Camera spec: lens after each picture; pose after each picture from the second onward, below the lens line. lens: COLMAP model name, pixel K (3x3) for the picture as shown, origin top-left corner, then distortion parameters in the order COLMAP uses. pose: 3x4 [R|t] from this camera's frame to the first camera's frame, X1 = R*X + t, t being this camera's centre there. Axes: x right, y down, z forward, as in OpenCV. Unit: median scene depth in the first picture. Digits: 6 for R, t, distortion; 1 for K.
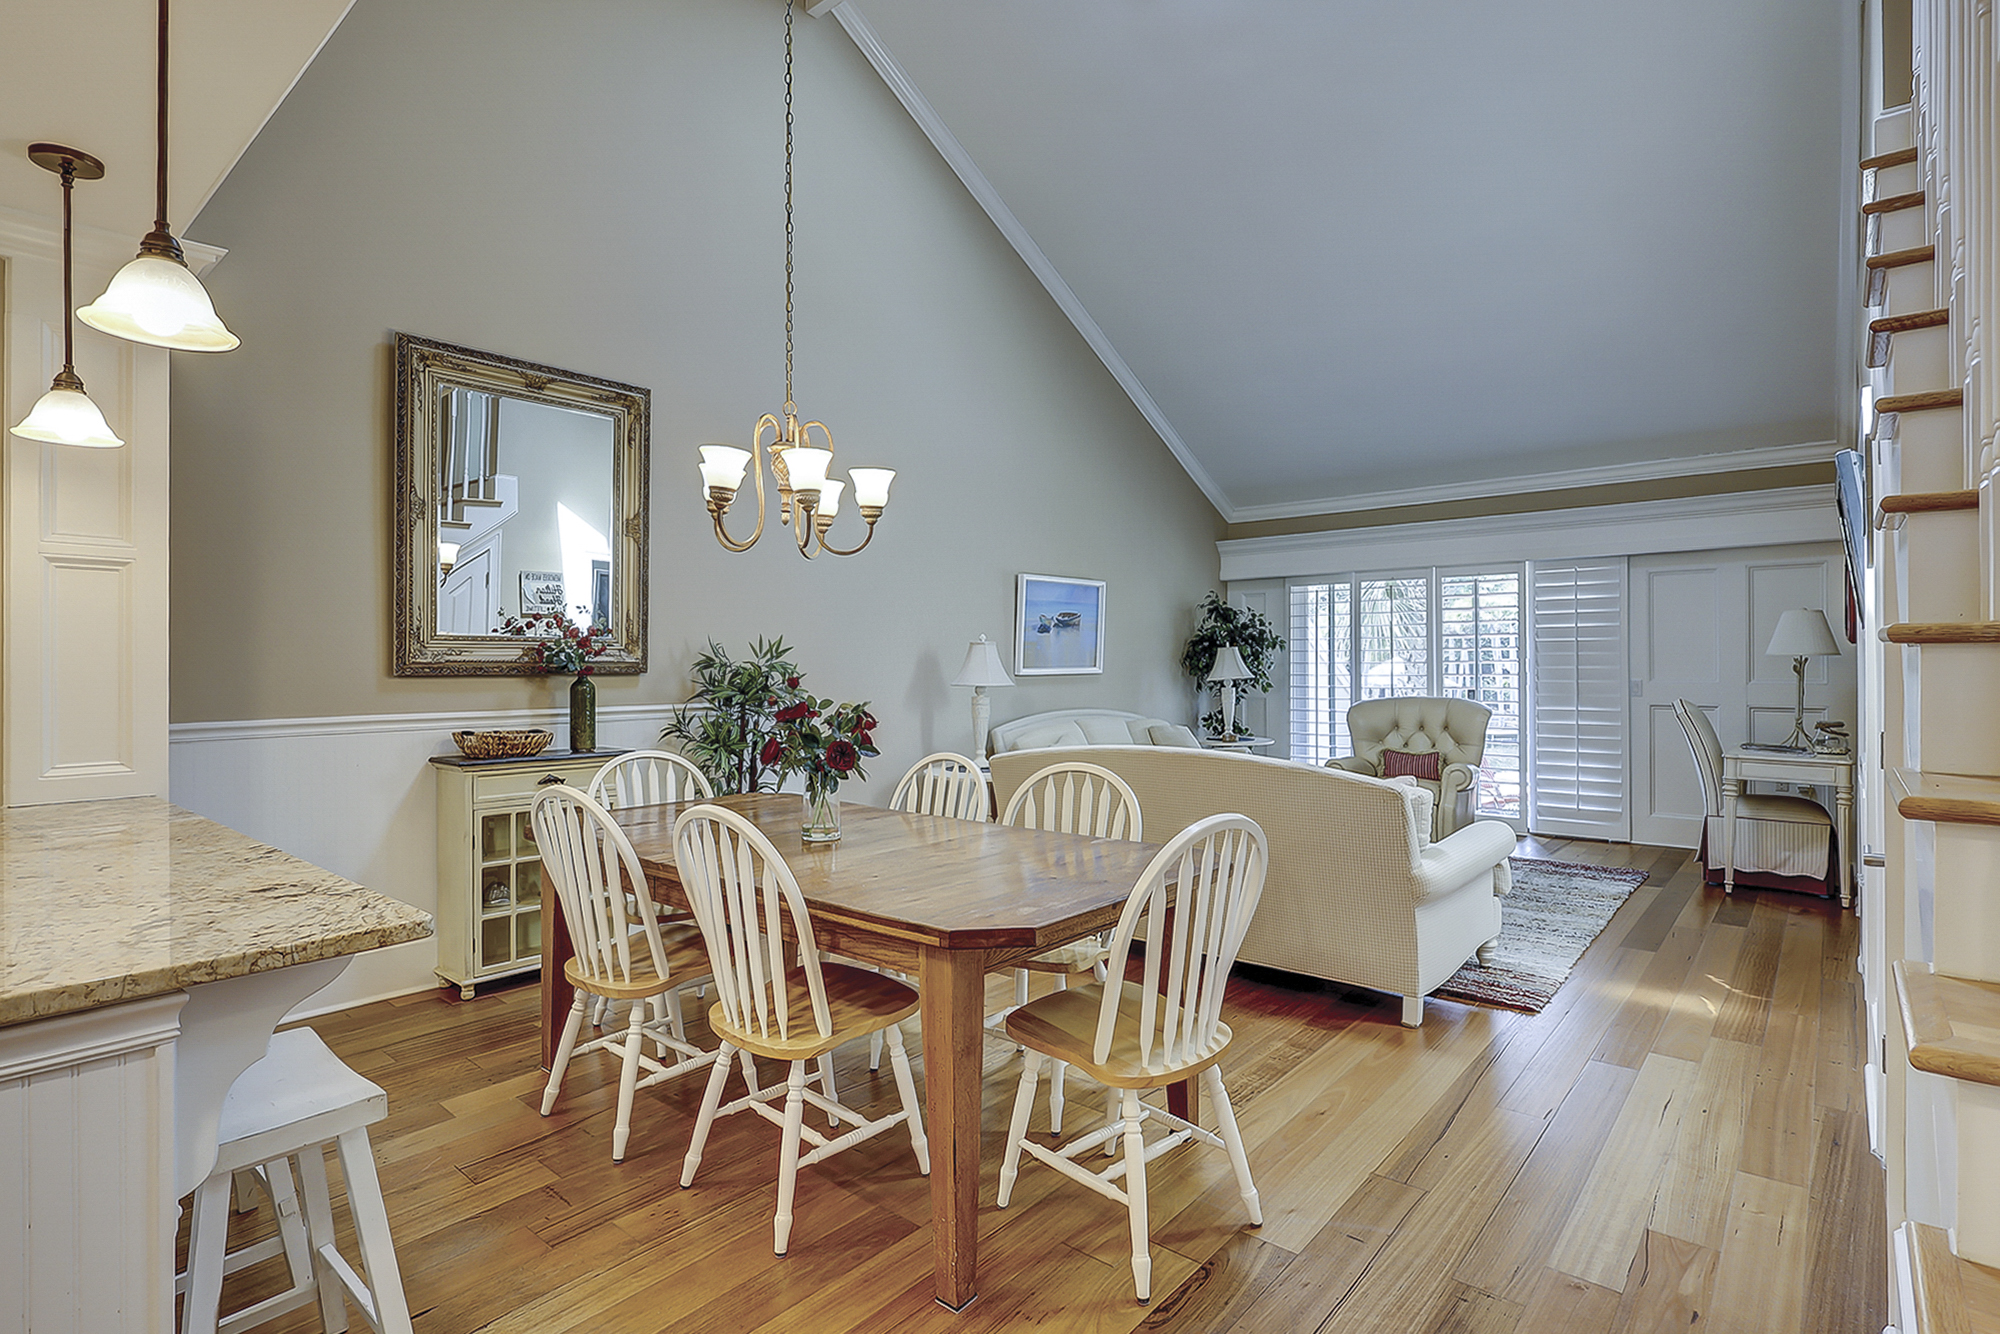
lens RADIAL K [[990.1, 0, 987.1], [0, 990.1, 668.0], [0, 0, 1]] dist [-0.001253, 0.000421]
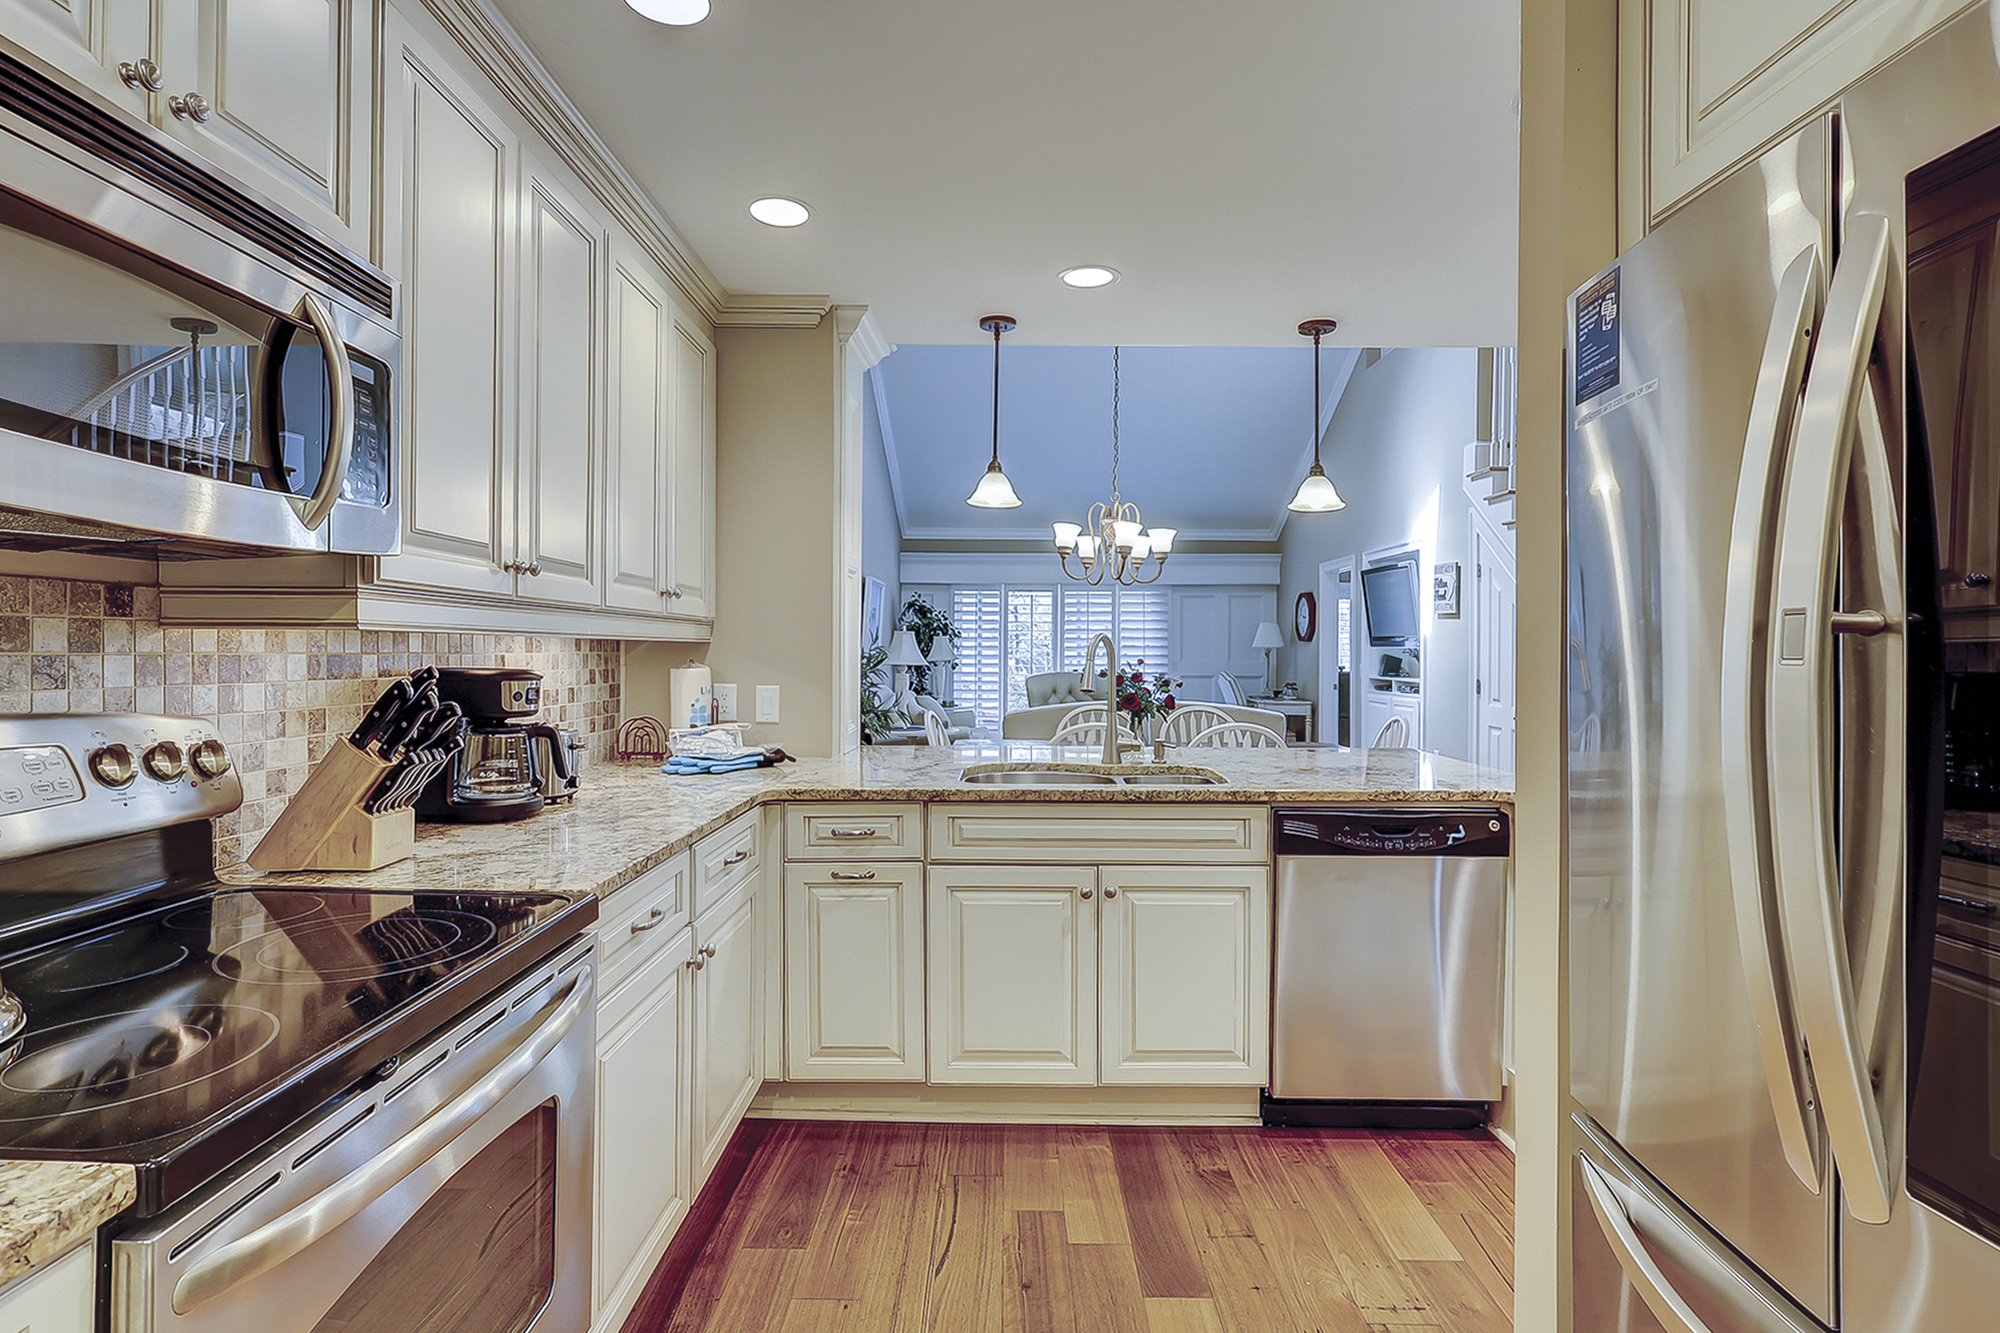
lens RADIAL K [[990.1, 0, 1000.6], [0, 990.1, 648.3], [0, 0, 1]] dist [-0.001253, 0.000421]
pose [[0.769225, 0.007506, 0.638934, -0.636423], [-0.005280, 0.999972, -0.005391, 0.001597], [-0.638956, 0.000773, 0.769243, -0.065458]]
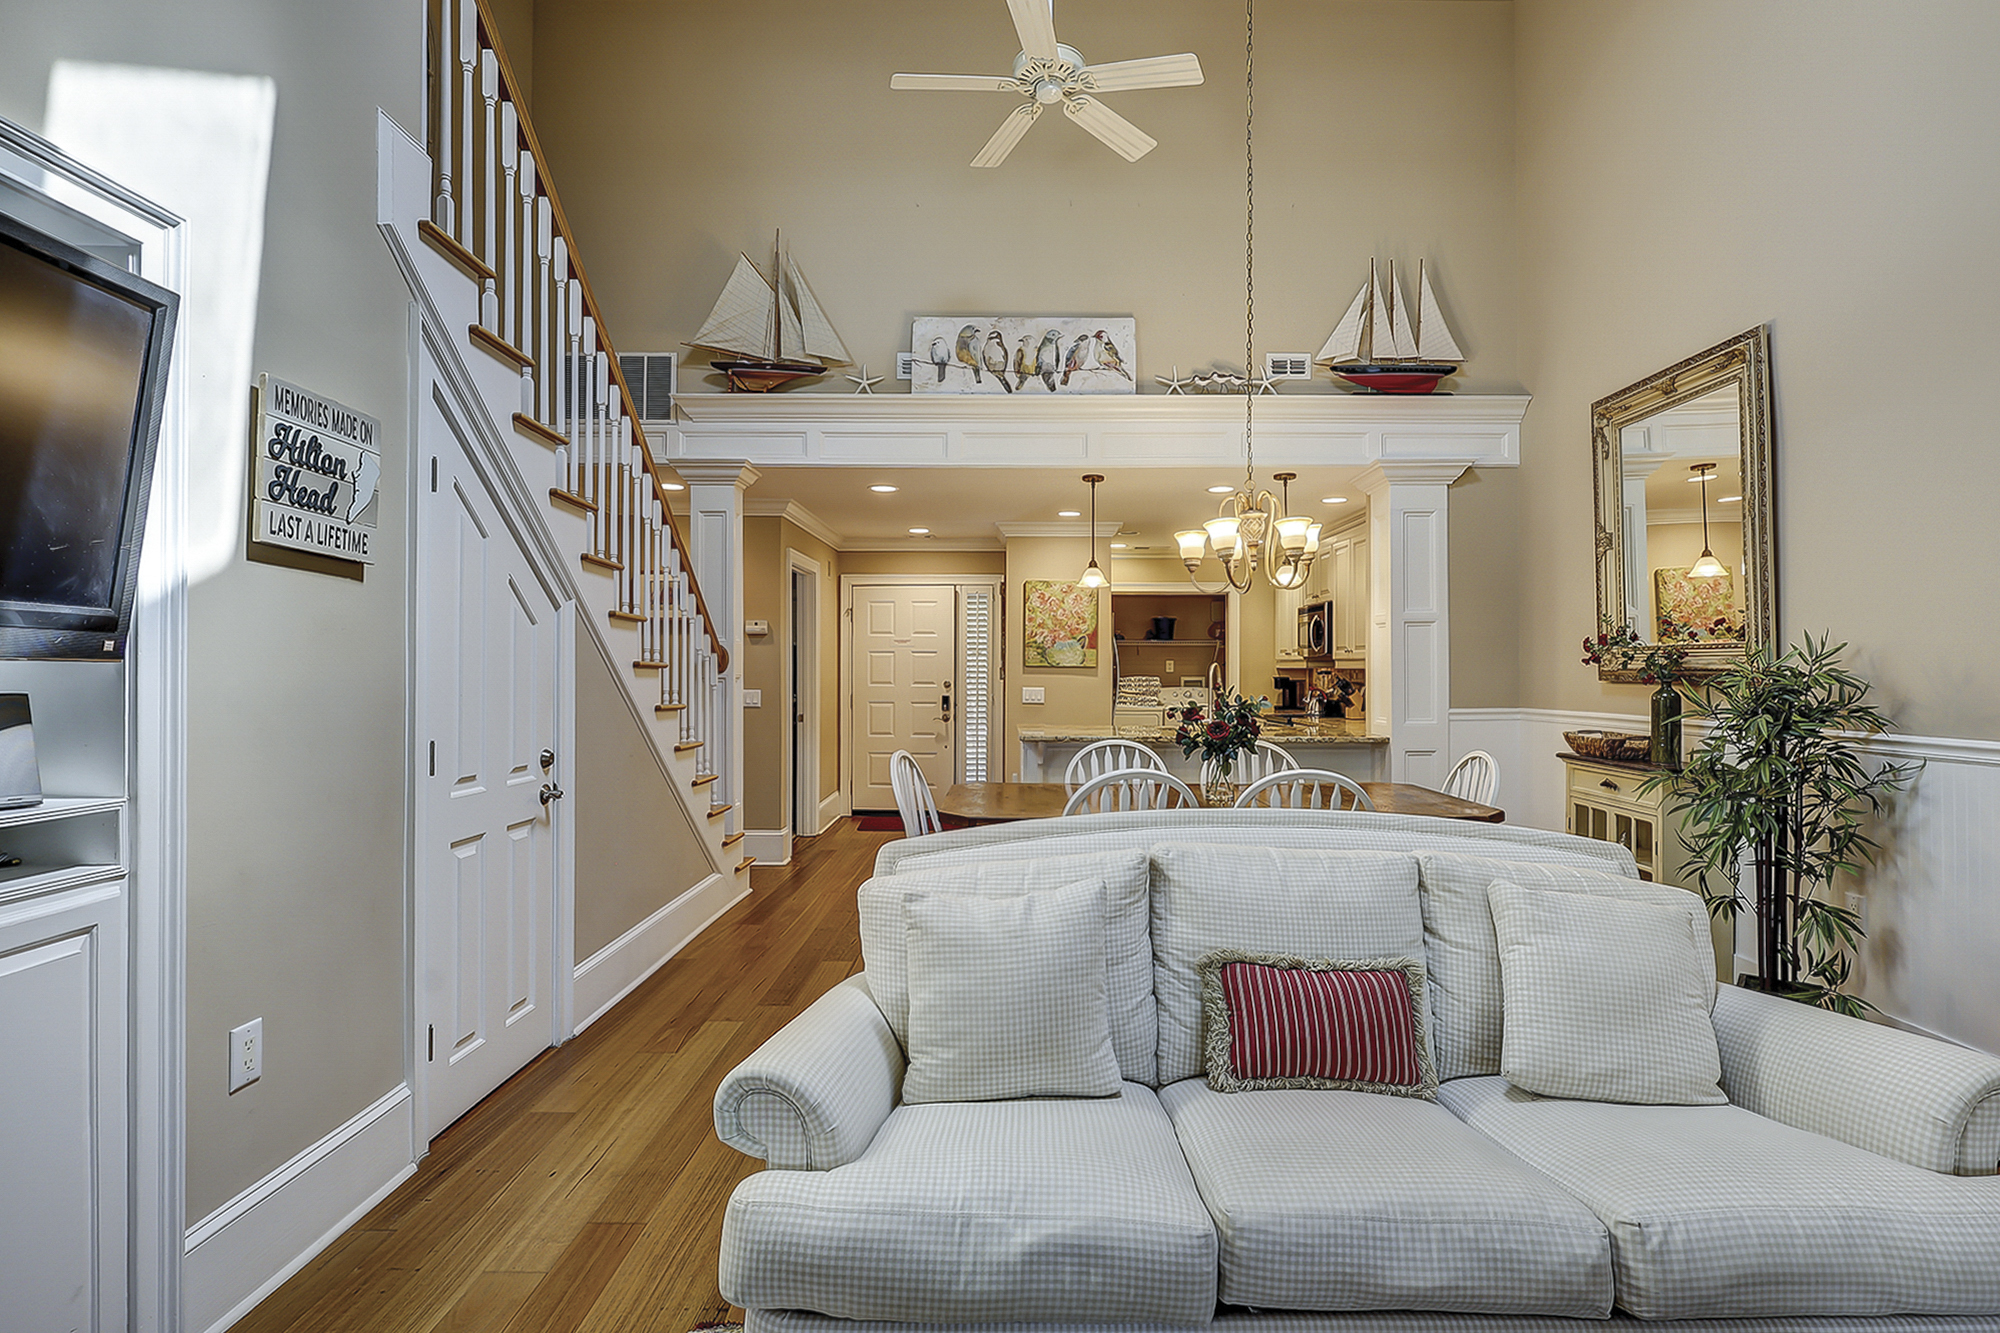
lens RADIAL K [[990.1, 0, 1017.8], [0, 990.1, 656.6], [0, 0, 1]] dist [-0.001253, 0.000421]
pose [[-0.759698, -0.006180, -0.650247, 0.428367], [-0.000683, 0.999962, -0.008705, -0.006600], [0.650276, -0.006169, -0.759673, 0.839498]]
